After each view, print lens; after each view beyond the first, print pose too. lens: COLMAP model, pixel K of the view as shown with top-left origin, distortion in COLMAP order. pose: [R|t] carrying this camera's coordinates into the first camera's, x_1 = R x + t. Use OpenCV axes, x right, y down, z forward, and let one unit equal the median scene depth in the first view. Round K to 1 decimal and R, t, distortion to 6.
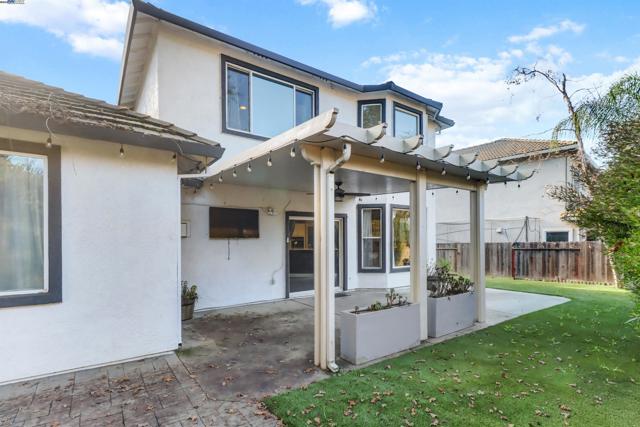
lens RADIAL K [[306.9, 0, 313.1], [0, 306.9, 241.3], [0, 0, 1]] dist [0.006176, -0.002727]
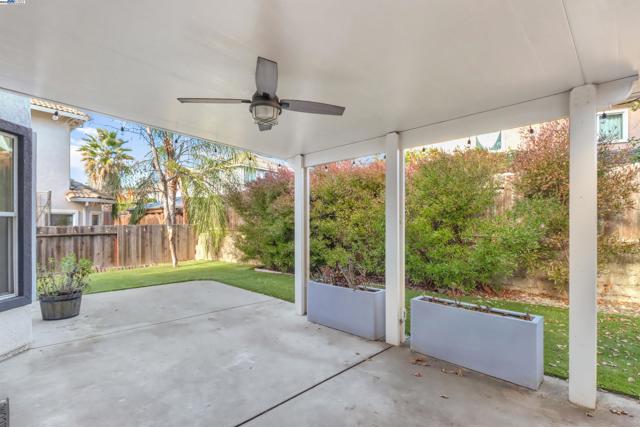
lens RADIAL K [[306.9, 0, 324.6], [0, 306.9, 215.8], [0, 0, 1]] dist [0.006176, -0.002727]
pose [[-0.162785, 0.030272, 0.986197, -0.213705], [0.002653, 0.999539, -0.030244, 0.002584], [-0.986658, -0.002307, -0.162790, 0.675422]]
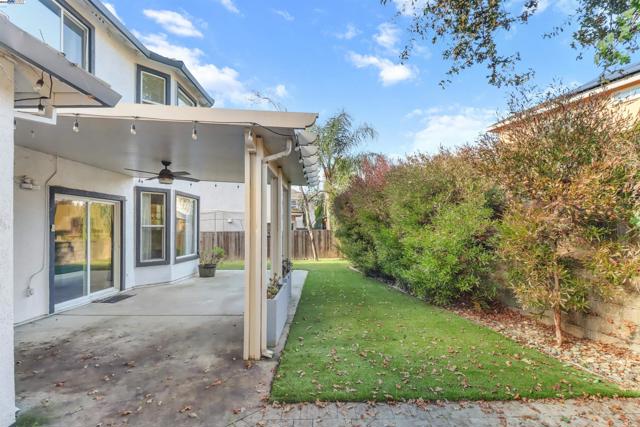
lens RADIAL K [[306.9, 0, 319.4], [0, 306.9, 227.9], [0, 0, 1]] dist [0.006176, -0.002727]
pose [[0.583051, 0.007566, 0.812400, -0.246343], [-0.002114, 0.999967, -0.007796, -0.000284], [-0.812433, 0.002828, 0.583048, 0.097612]]
